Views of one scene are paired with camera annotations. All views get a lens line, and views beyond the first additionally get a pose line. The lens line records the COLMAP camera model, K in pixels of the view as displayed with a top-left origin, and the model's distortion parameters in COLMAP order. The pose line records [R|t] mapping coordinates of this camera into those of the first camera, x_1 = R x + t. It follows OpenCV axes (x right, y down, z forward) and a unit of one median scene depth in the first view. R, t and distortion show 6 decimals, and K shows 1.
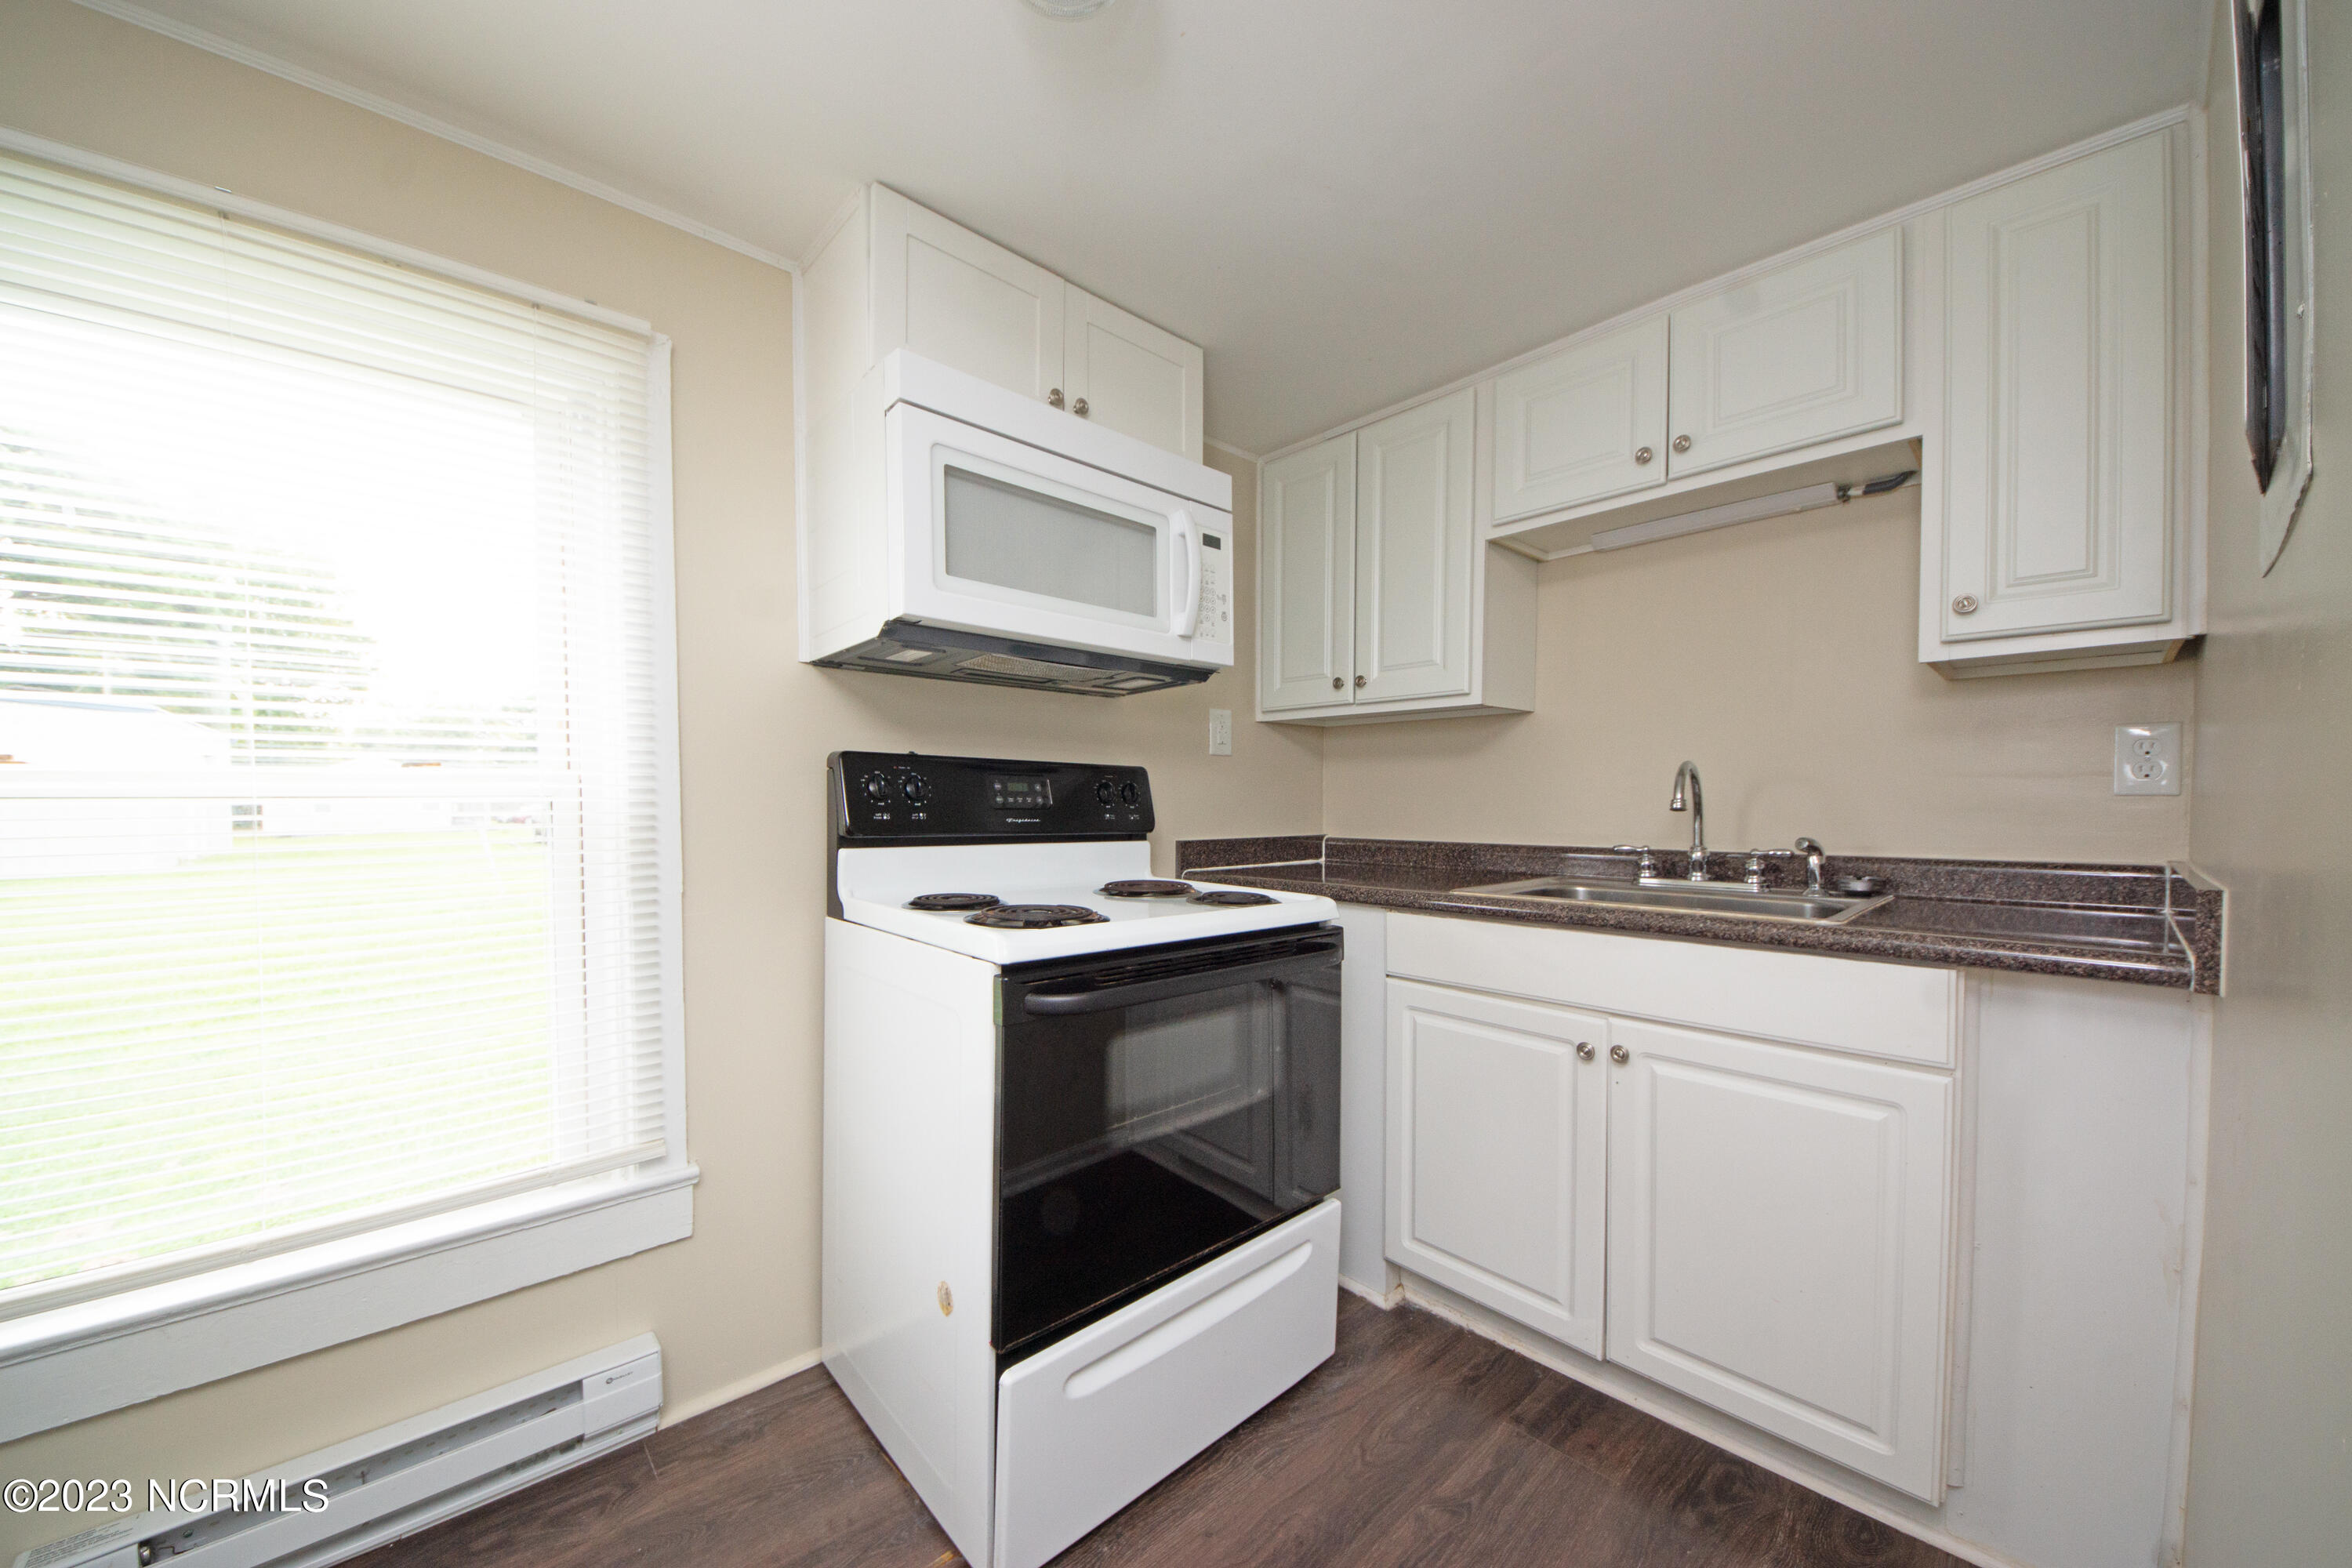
lens RADIAL K [[840.0, 0, 1164.2], [0, 840.0, 819.2], [0, 0, 1]] dist [0.056043, -0.033412]
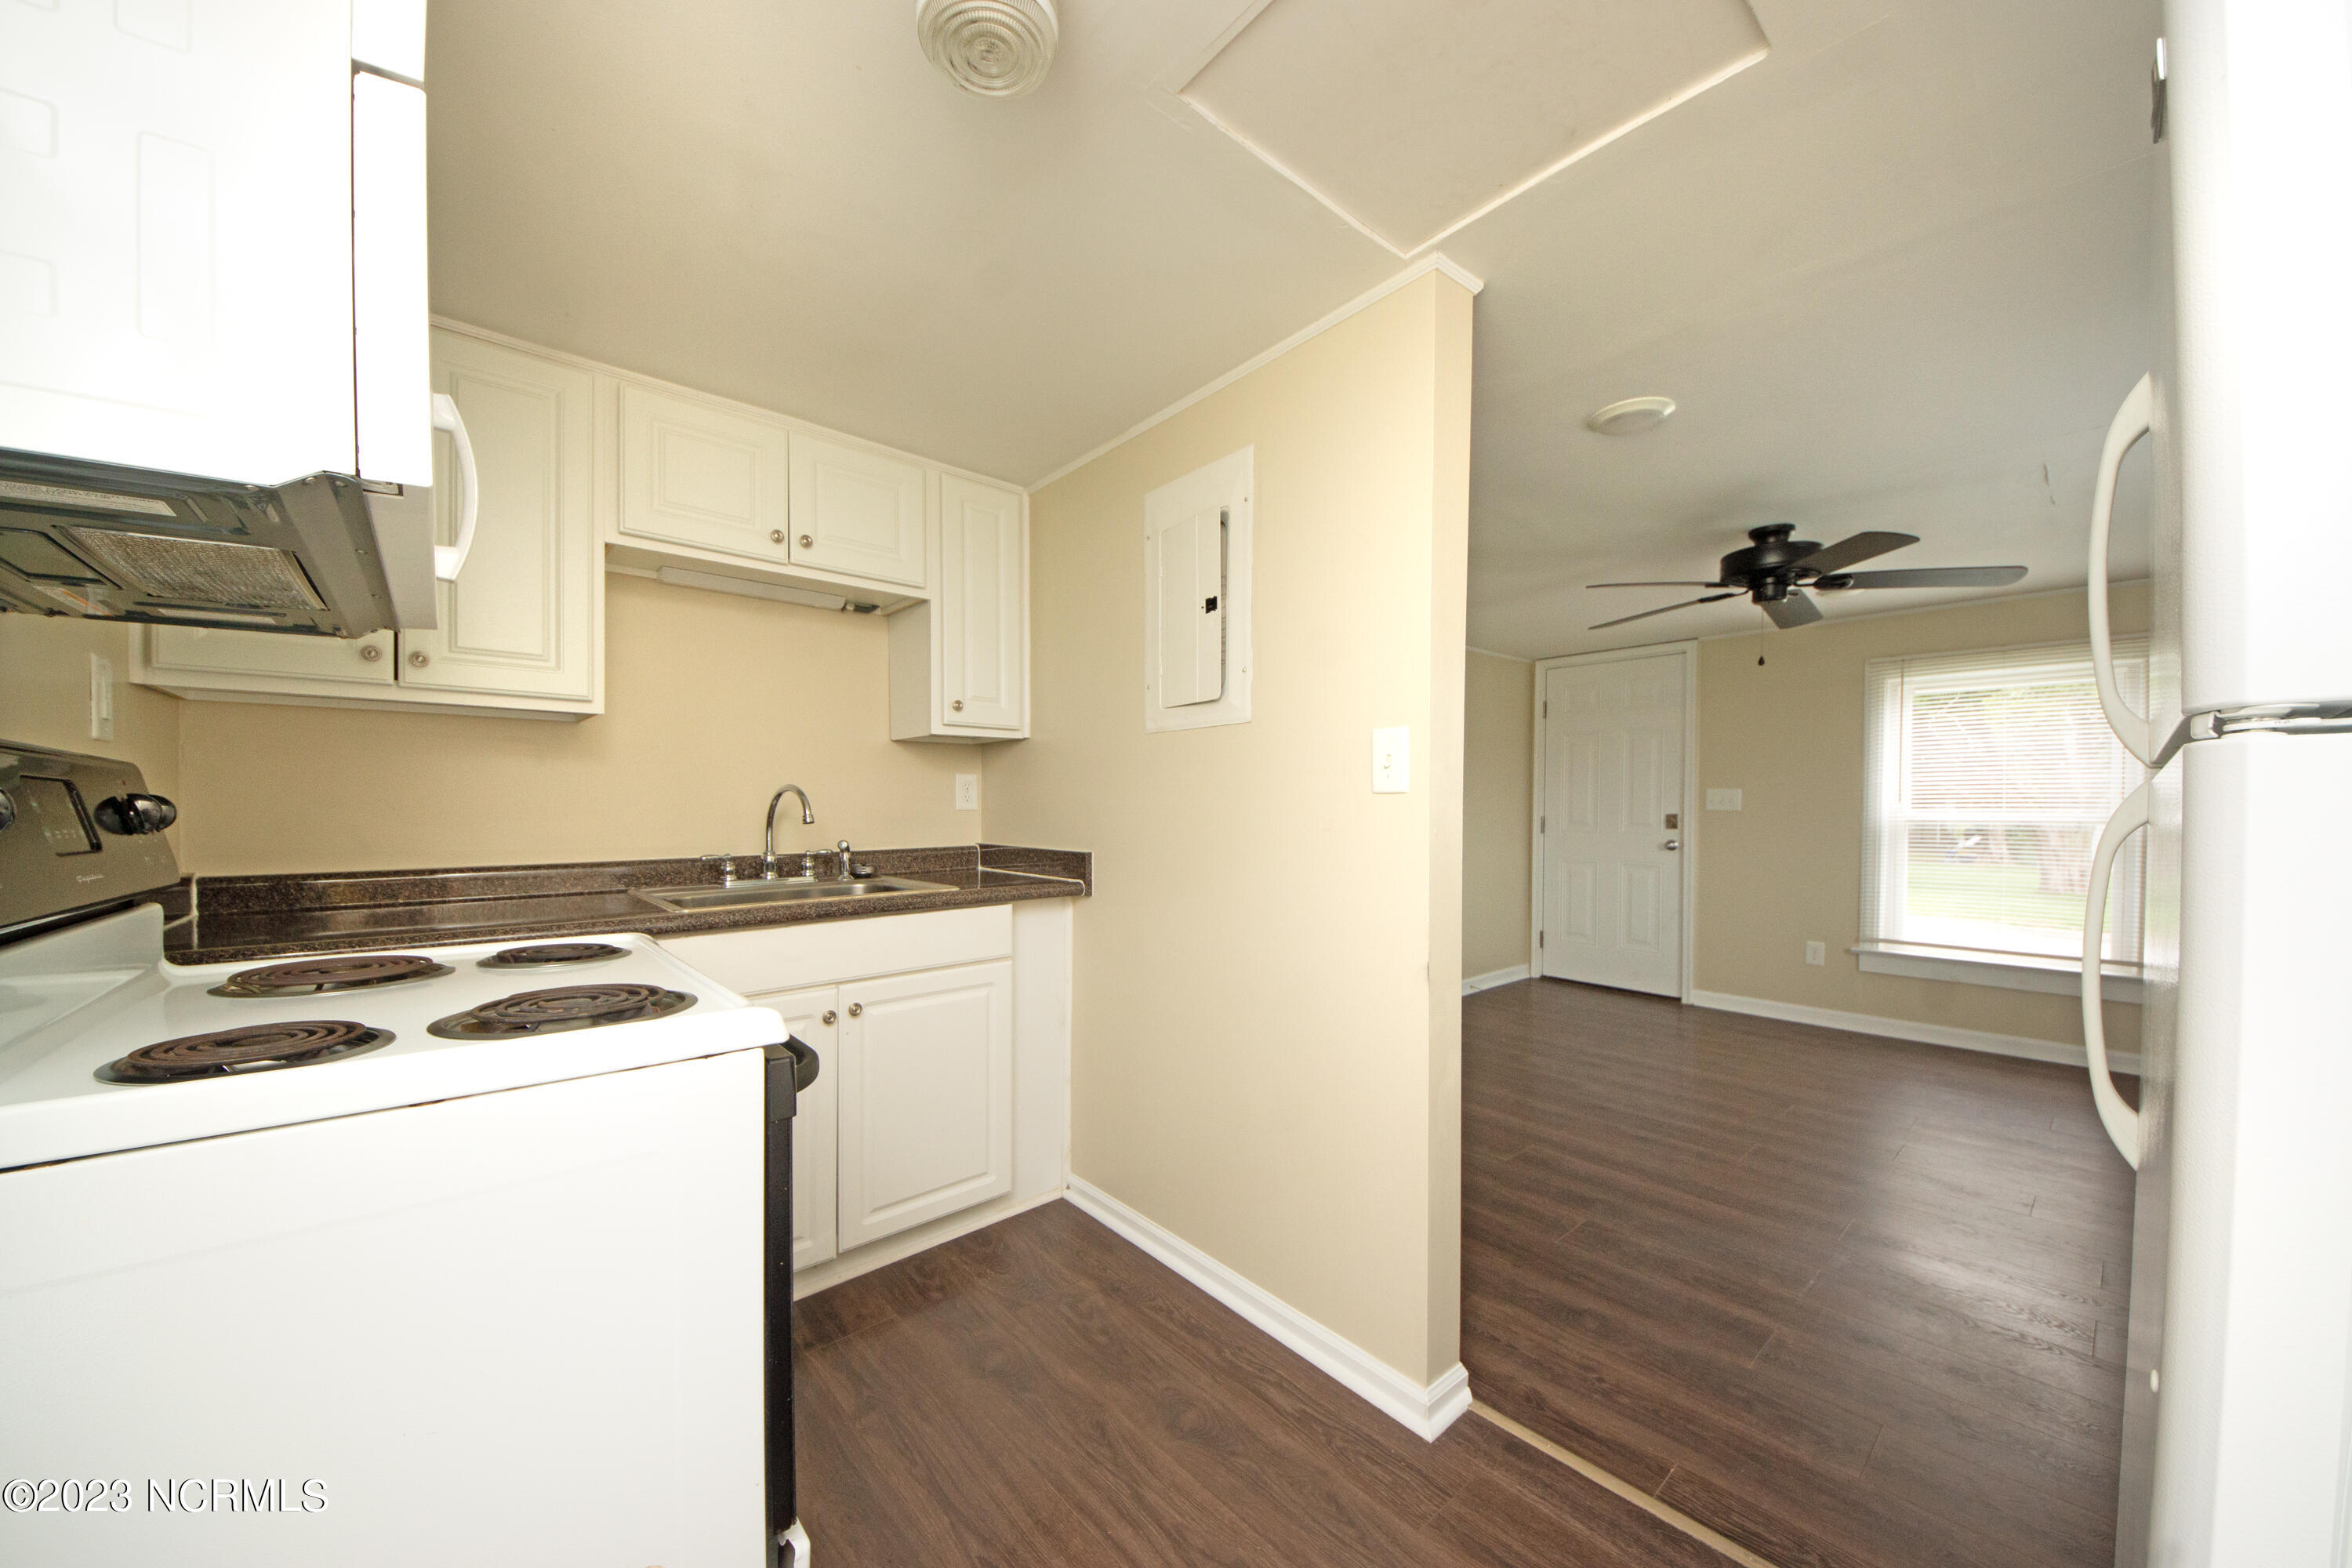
lens RADIAL K [[840.0, 0, 1164.2], [0, 840.0, 819.2], [0, 0, 1]] dist [0.056043, -0.033412]
pose [[0.024226, -0.018206, 0.999541, -0.666539], [0.021703, 0.999608, 0.017681, -0.027516], [-0.999471, 0.021264, 0.024612, 0.426644]]
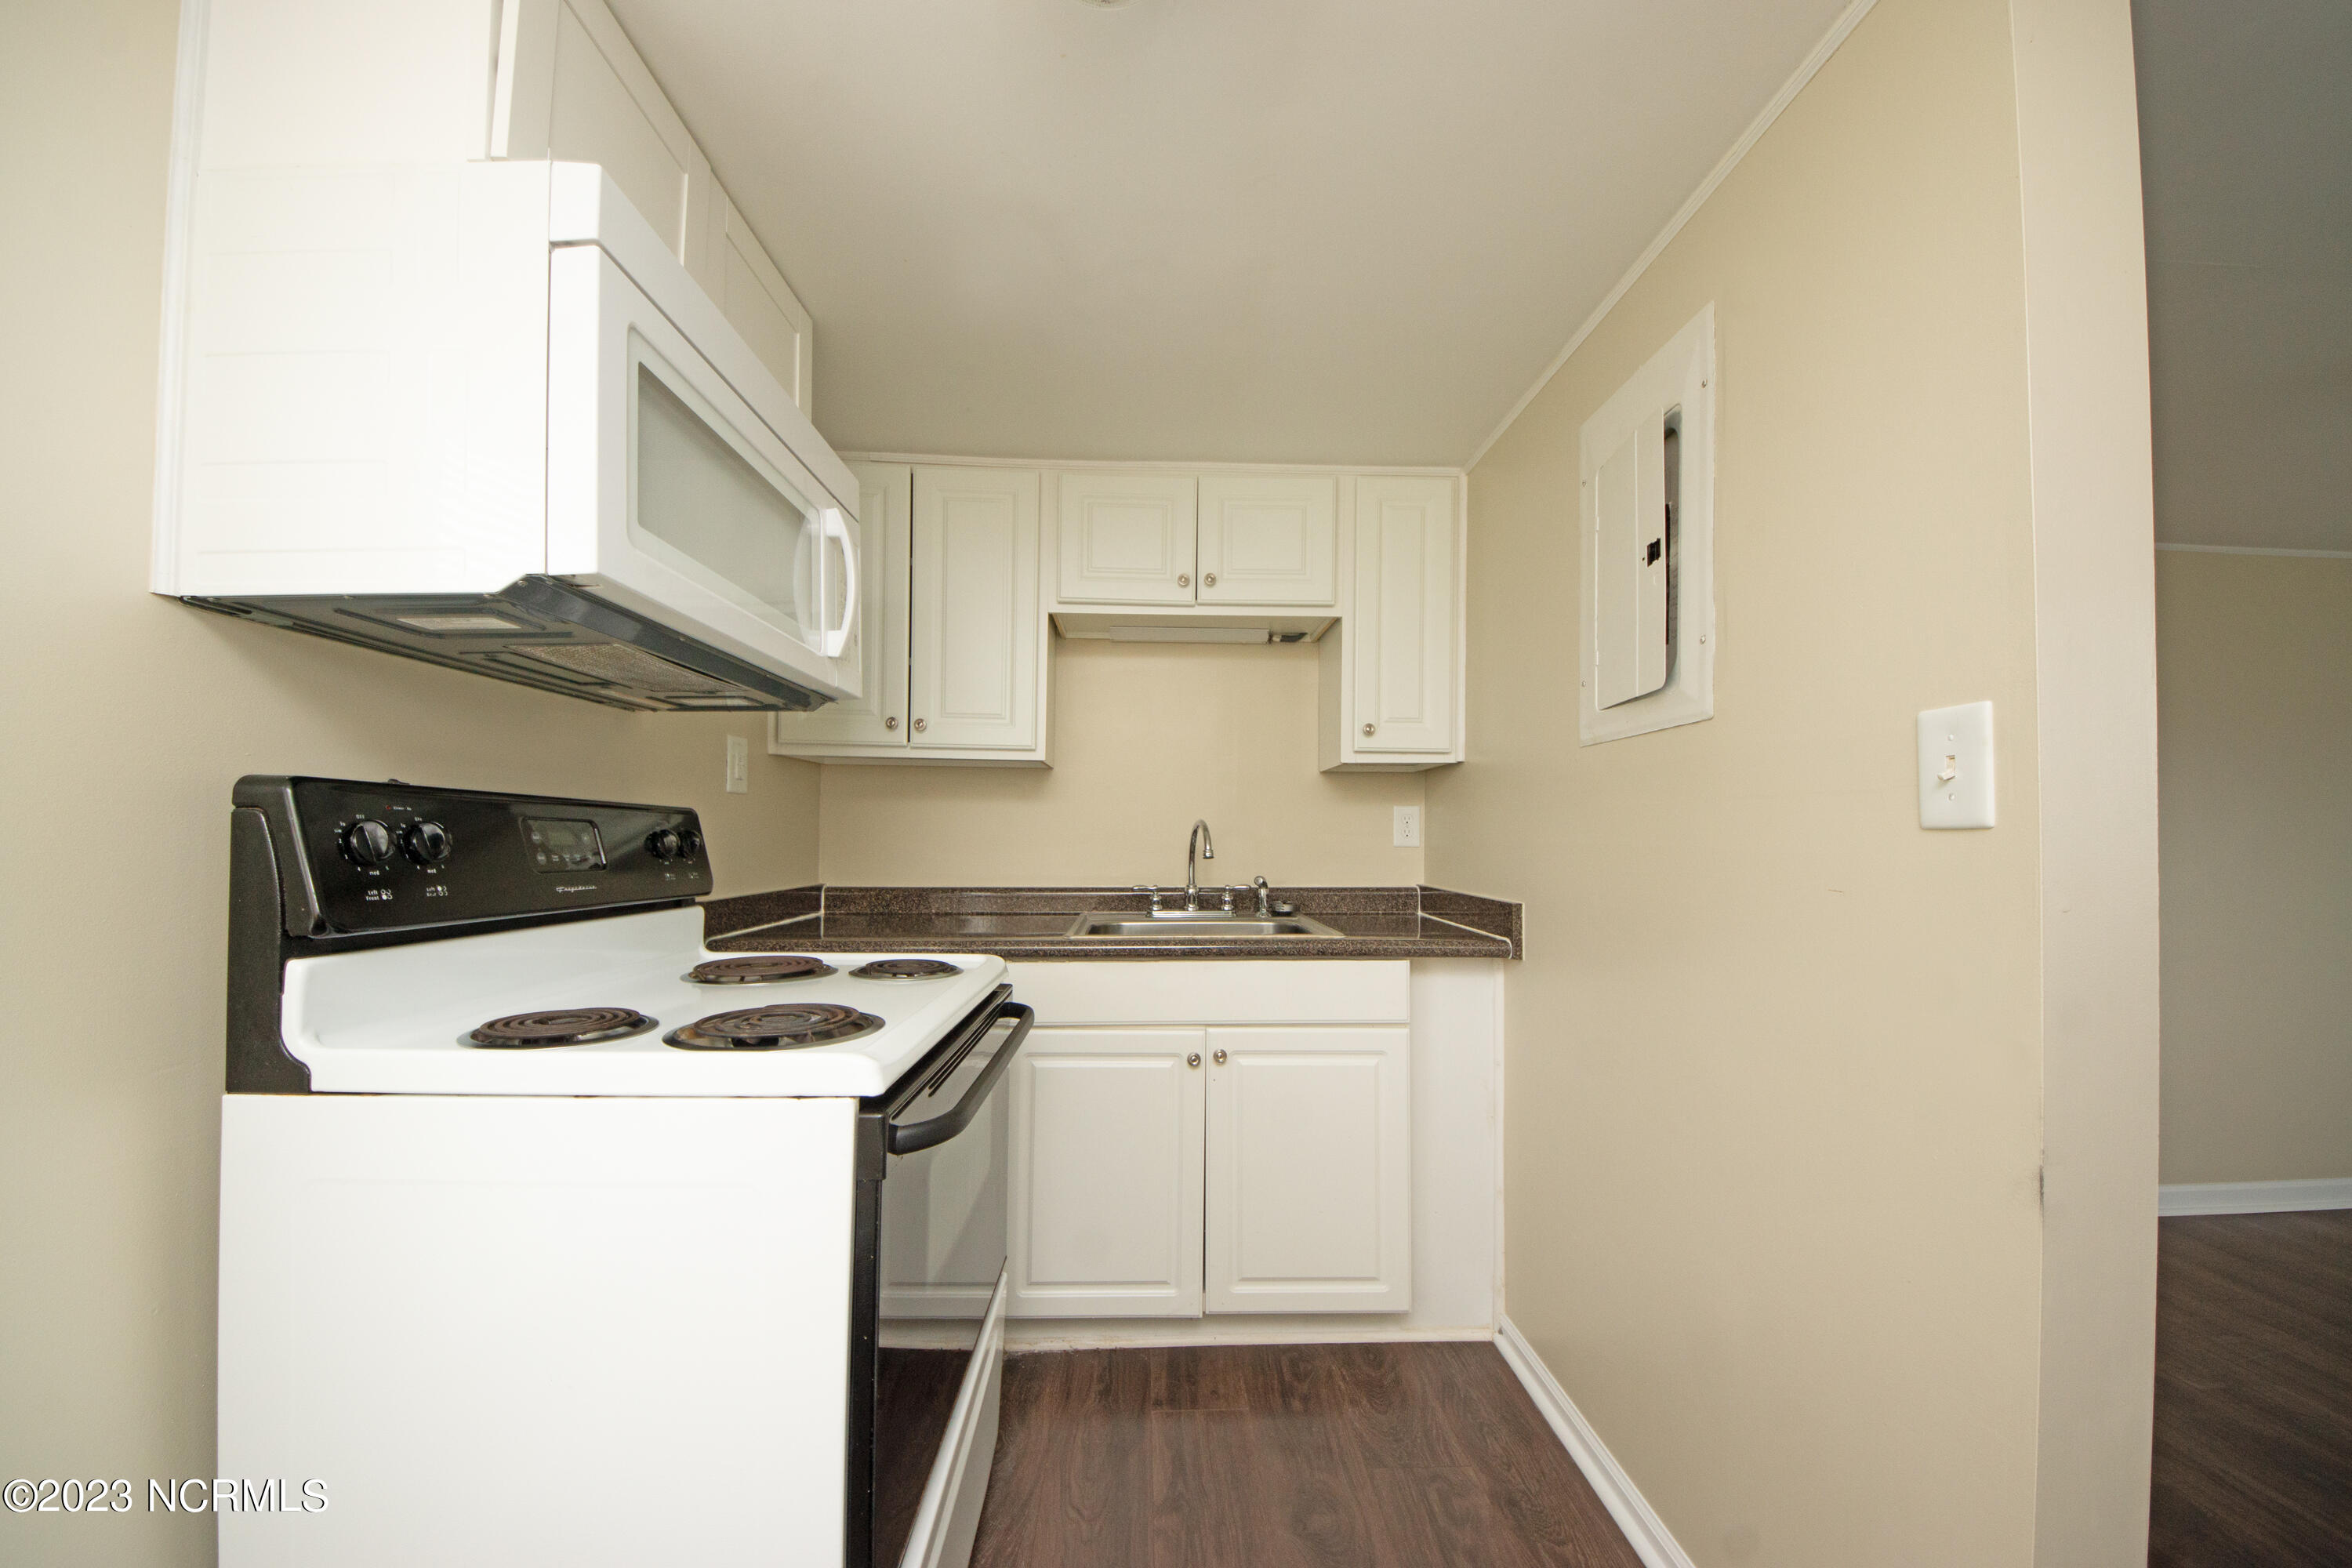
lens RADIAL K [[840.0, 0, 1164.2], [0, 840.0, 819.2], [0, 0, 1]] dist [0.056043, -0.033412]
pose [[0.651503, 0.017859, 0.758436, -0.409214], [0.009810, 0.999441, -0.031961, -0.029234], [-0.758583, 0.028263, 0.650963, 0.216912]]
